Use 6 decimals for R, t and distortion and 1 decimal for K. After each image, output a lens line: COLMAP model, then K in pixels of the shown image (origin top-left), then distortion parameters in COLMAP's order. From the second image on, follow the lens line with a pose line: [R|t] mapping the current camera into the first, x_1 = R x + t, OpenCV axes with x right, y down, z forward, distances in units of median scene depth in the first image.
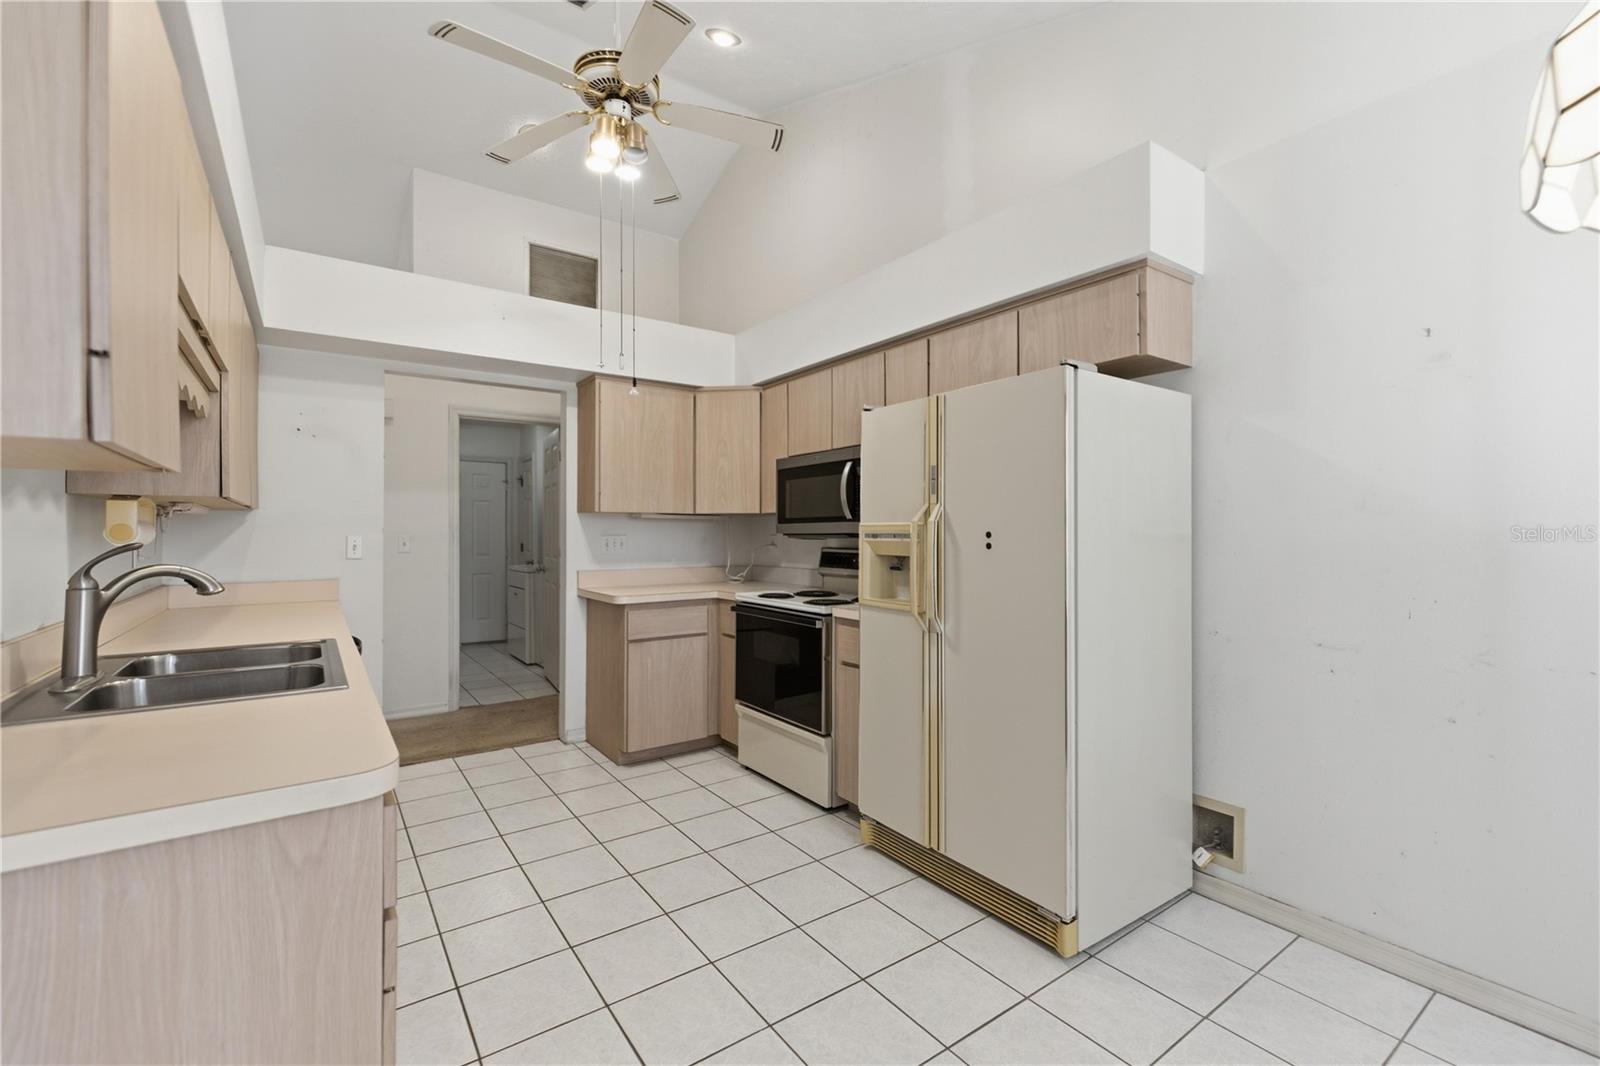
lens RADIAL K [[676.4, 0, 799.6], [0, 676.4, 526.3], [0, 0, 1]] dist [0.003800, 0.000297]
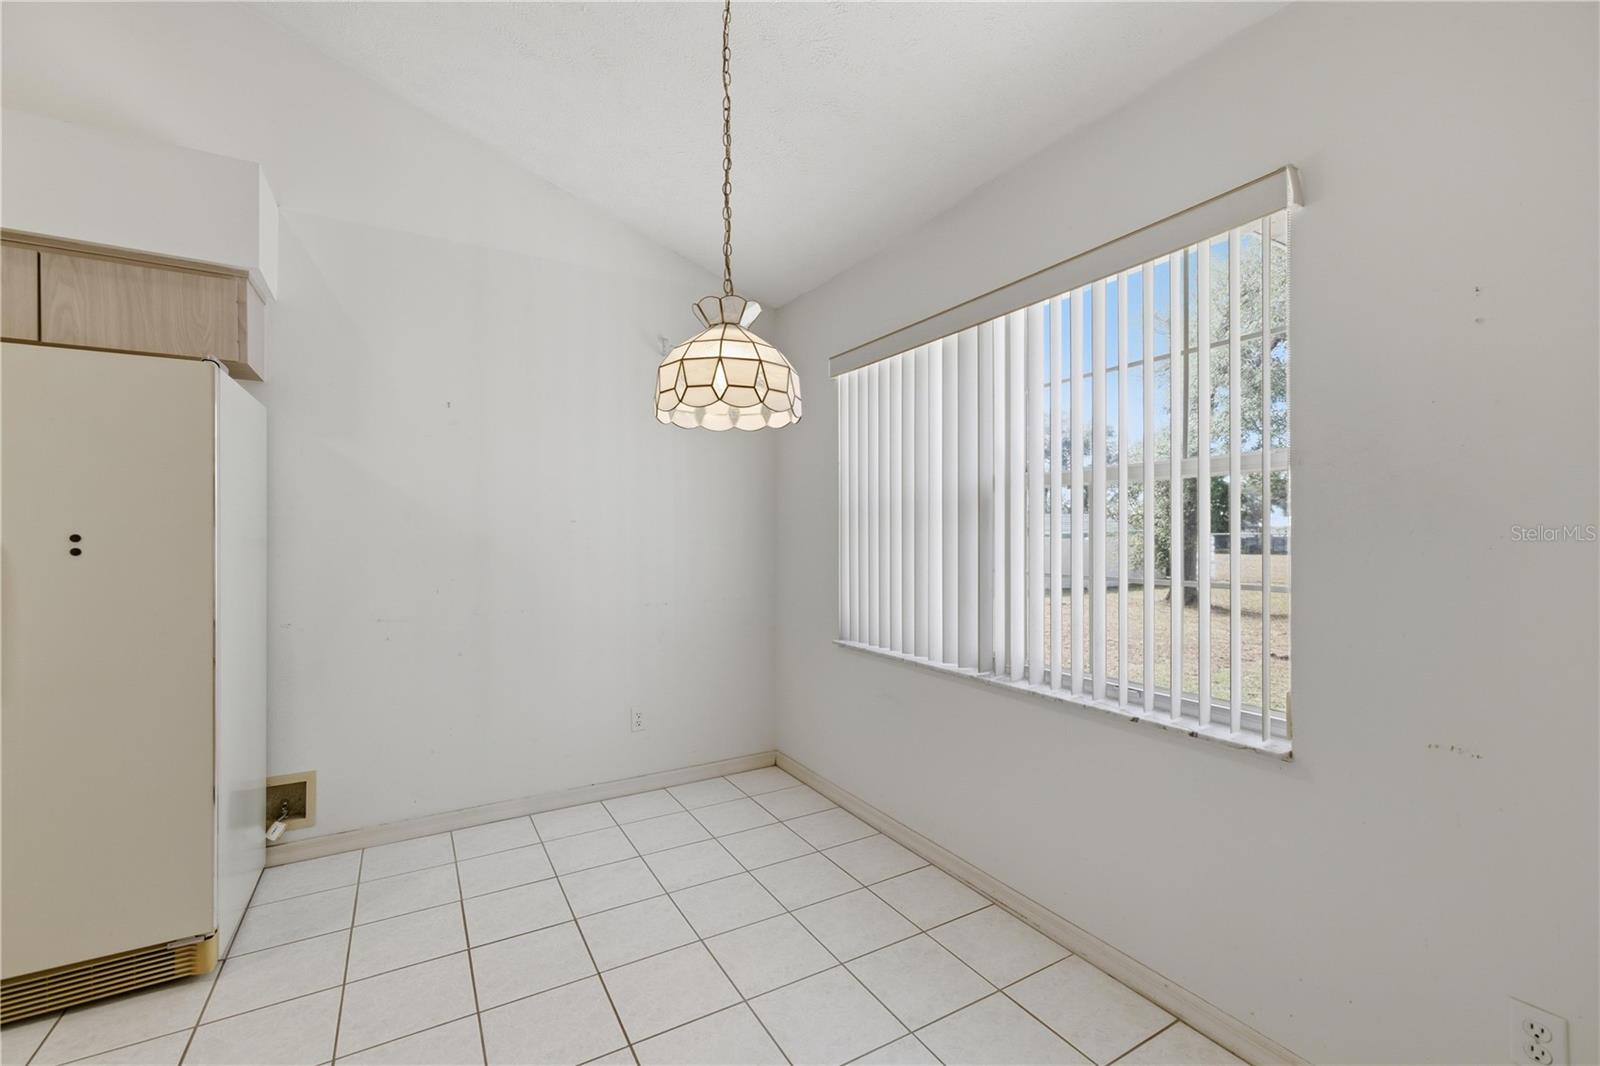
lens RADIAL K [[676.4, 0, 799.6], [0, 676.4, 526.3], [0, 0, 1]] dist [0.003800, 0.000297]
pose [[0.087932, 0.014915, 0.996015, -0.390706], [-0.009113, 0.999858, -0.014168, 0.001675], [-0.996085, -0.007831, 0.088056, 0.055687]]
